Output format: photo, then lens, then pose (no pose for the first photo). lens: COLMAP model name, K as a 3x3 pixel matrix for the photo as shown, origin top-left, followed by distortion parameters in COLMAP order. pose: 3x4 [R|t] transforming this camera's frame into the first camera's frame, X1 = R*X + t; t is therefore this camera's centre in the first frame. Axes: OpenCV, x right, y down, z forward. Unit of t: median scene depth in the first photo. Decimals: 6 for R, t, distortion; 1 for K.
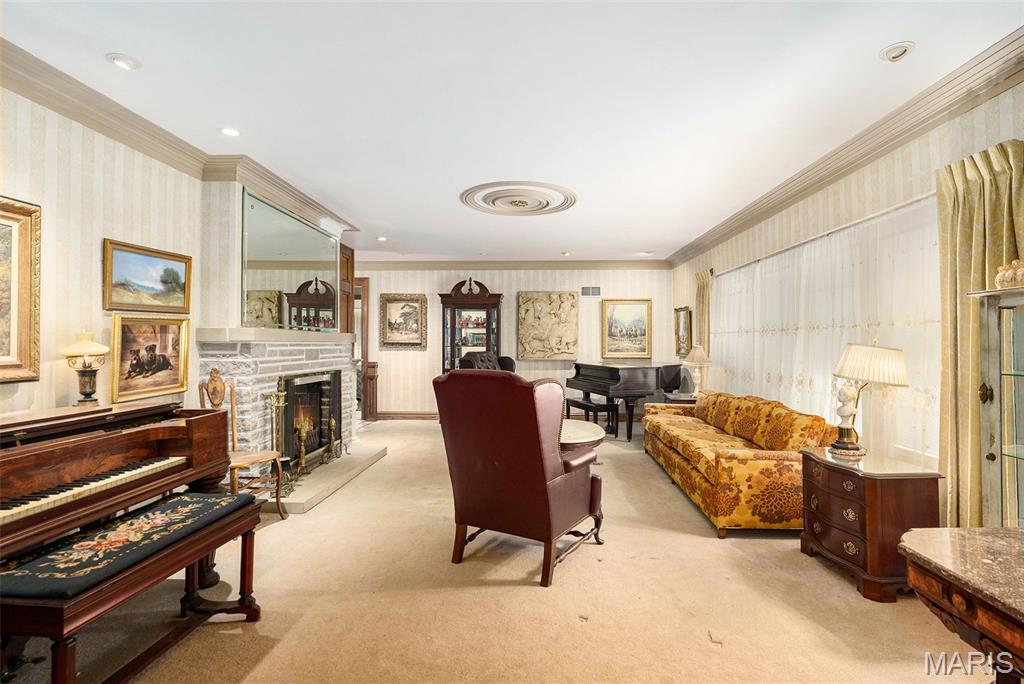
lens RADIAL K [[542.6, 0, 511.4], [0, 542.6, 346.0], [0, 0, 1]] dist [-0.001584, 0.001007]
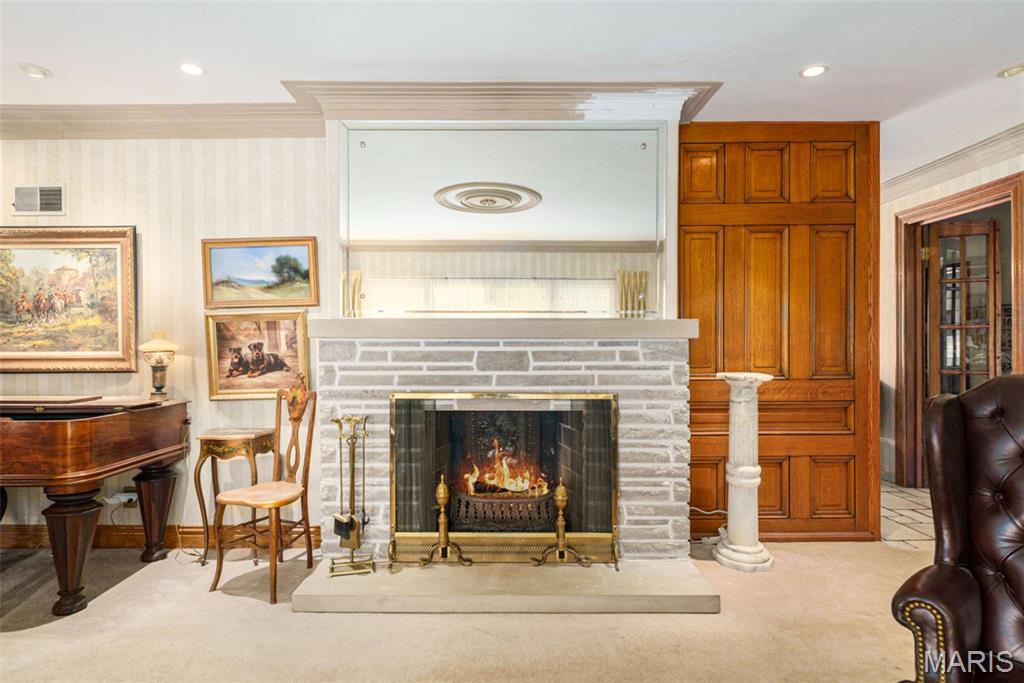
lens RADIAL K [[542.6, 0, 530.6], [0, 542.6, 352.5], [0, 0, 1]] dist [-0.001584, 0.001007]
pose [[0.031210, 0.018322, -0.999345, 0.197274], [-0.004057, 0.999826, 0.018204, -0.003006], [0.999505, 0.003486, 0.031279, 1.032000]]
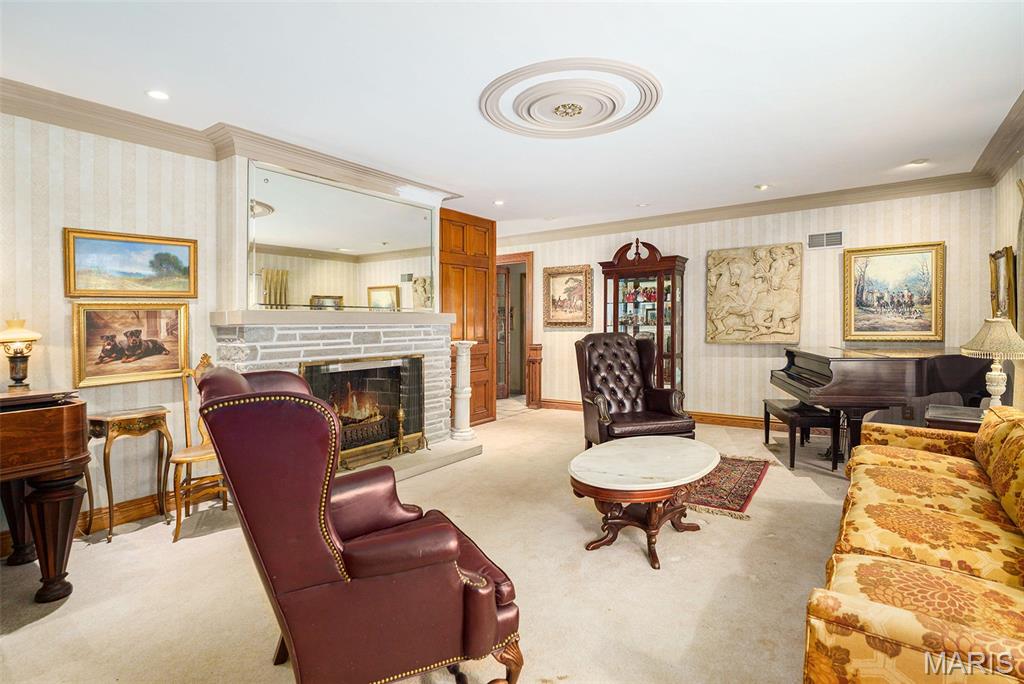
lens RADIAL K [[508.5, 0, 509.7], [0, 508.5, 336.3], [0, 0, 1]] dist [-0.002641, -0.001685]
pose [[0.817574, -0.000440, -0.575823, 0.319962], [0.013367, 0.999745, 0.018214, 0.001023], [0.575668, -0.022589, 0.817371, 0.454083]]
